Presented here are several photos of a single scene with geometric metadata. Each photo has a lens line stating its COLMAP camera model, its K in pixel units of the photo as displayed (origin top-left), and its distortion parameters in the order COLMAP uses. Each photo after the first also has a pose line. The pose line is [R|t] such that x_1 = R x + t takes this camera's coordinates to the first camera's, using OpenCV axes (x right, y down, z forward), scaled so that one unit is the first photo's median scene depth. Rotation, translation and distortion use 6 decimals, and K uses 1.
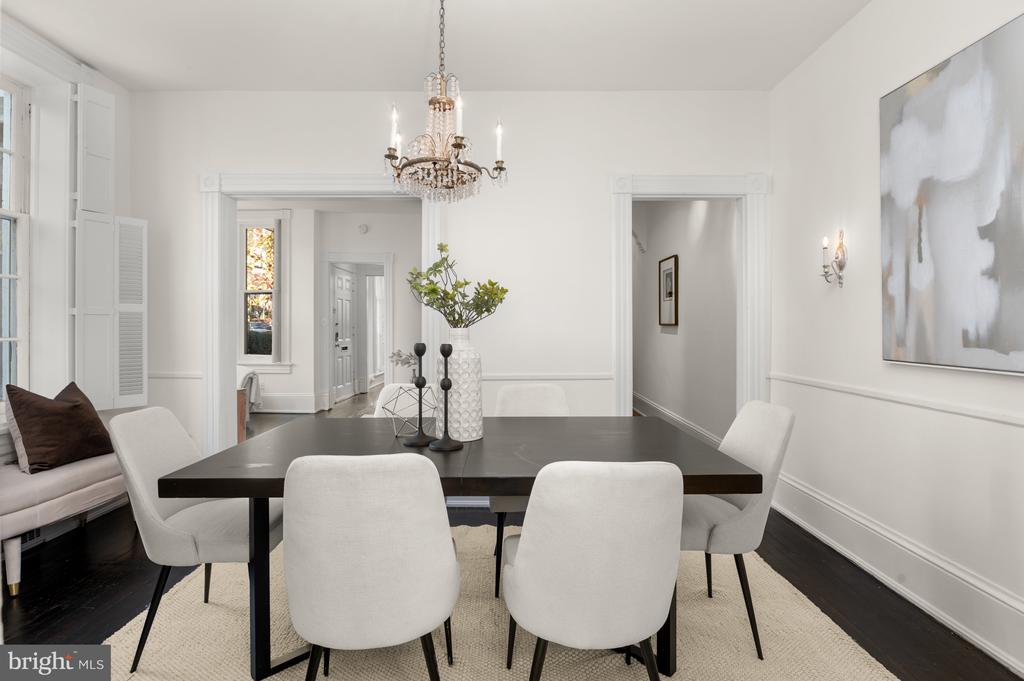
lens RADIAL K [[524.8, 0, 508.0], [0, 524.8, 343.2], [0, 0, 1]] dist [-0.000338, 0.000075]
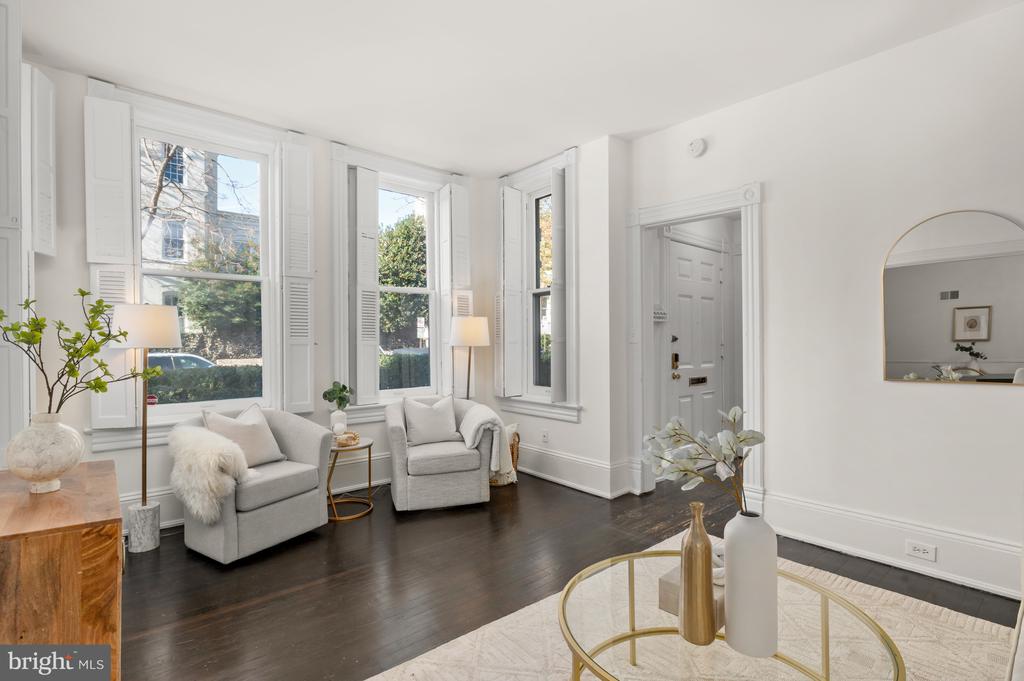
lens RADIAL K [[500.5, 0, 529.5], [0, 500.5, 341.0], [0, 0, 1]] dist [-0.001970, 0.000213]
pose [[0.658795, -0.001422, -0.752321, -0.026500], [-0.020979, 0.999575, -0.020260, -0.024645], [0.752030, 0.029130, 0.658485, 0.651610]]
